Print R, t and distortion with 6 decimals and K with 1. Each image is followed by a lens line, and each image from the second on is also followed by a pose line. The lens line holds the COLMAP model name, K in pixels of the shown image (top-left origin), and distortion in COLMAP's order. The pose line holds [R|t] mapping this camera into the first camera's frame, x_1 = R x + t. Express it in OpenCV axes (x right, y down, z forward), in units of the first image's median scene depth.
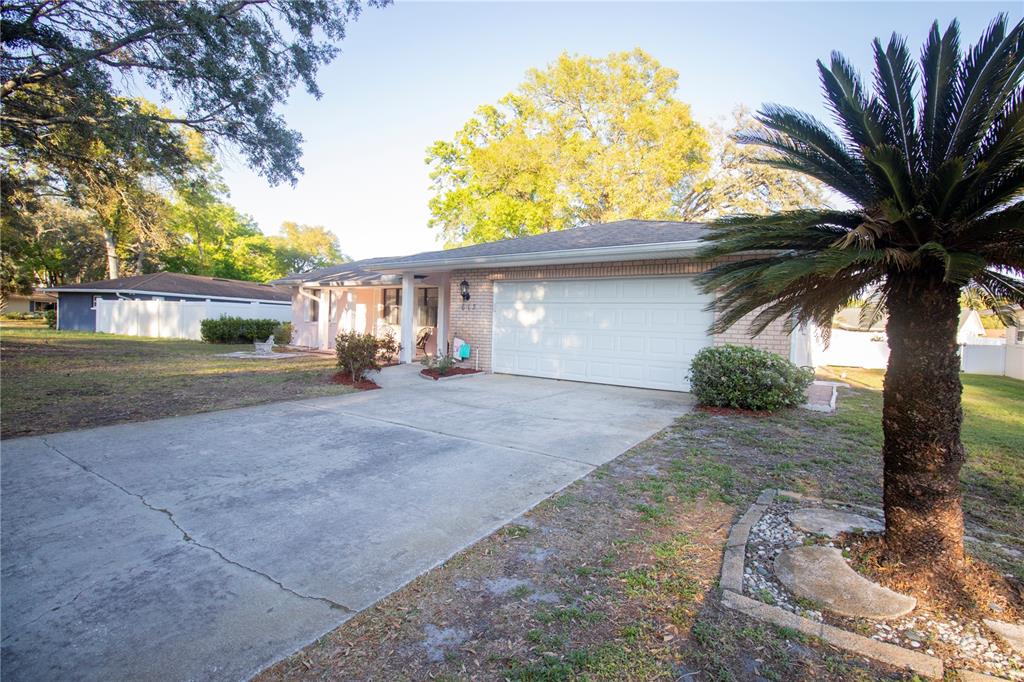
lens RADIAL K [[477.1, 0, 512.2], [0, 477.1, 339.8], [0, 0, 1]] dist [-0.015170, -0.002925]
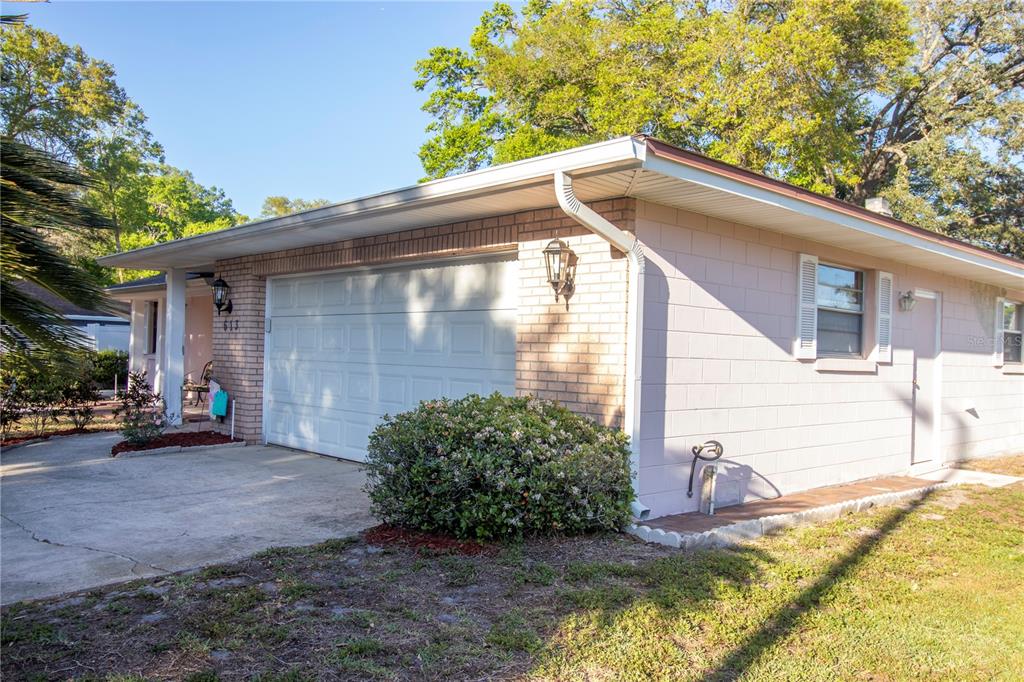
lens RADIAL K [[821.2, 0, 511.7], [0, 821.2, 341.5], [0, 0, 1]] dist [0.012082, -0.001831]
pose [[0.975889, -0.010229, -0.218026, 0.438764], [-0.001571, 0.998546, -0.053880, 0.002531], [0.218260, 0.052923, 0.974455, 0.129913]]
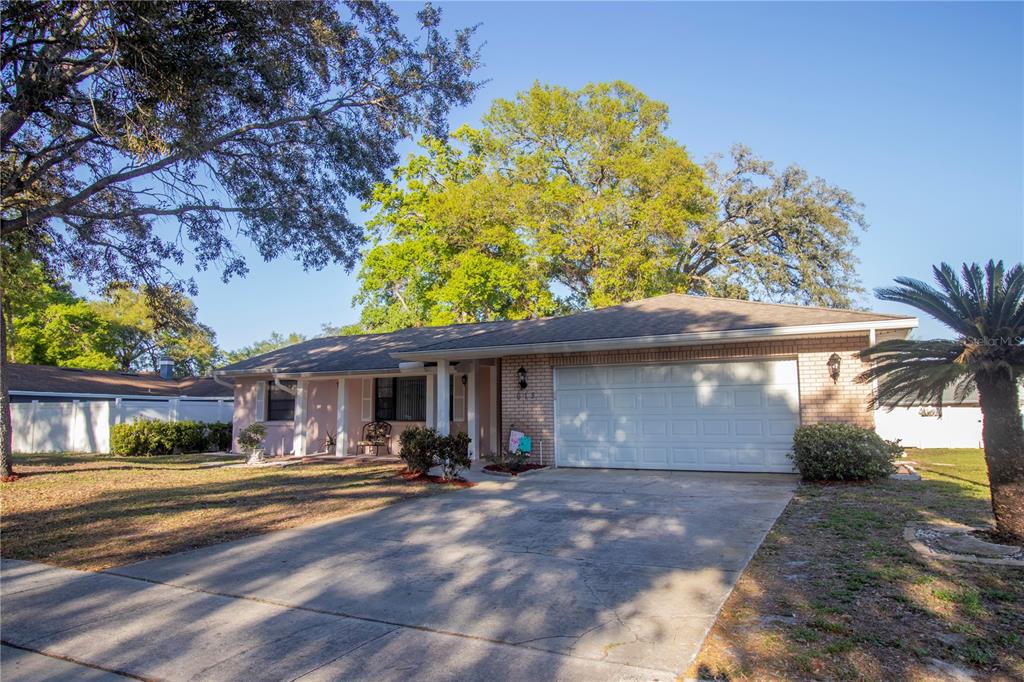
lens RADIAL K [[690.0, 0, 511.6], [0, 690.0, 339.0], [0, 0, 1]] dist [0.017896, 0.000431]
pose [[0.989298, -0.027518, 0.143288, -0.303452], [0.047272, 0.989533, -0.136342, 0.002659], [-0.138037, 0.141656, 0.980245, -0.309991]]
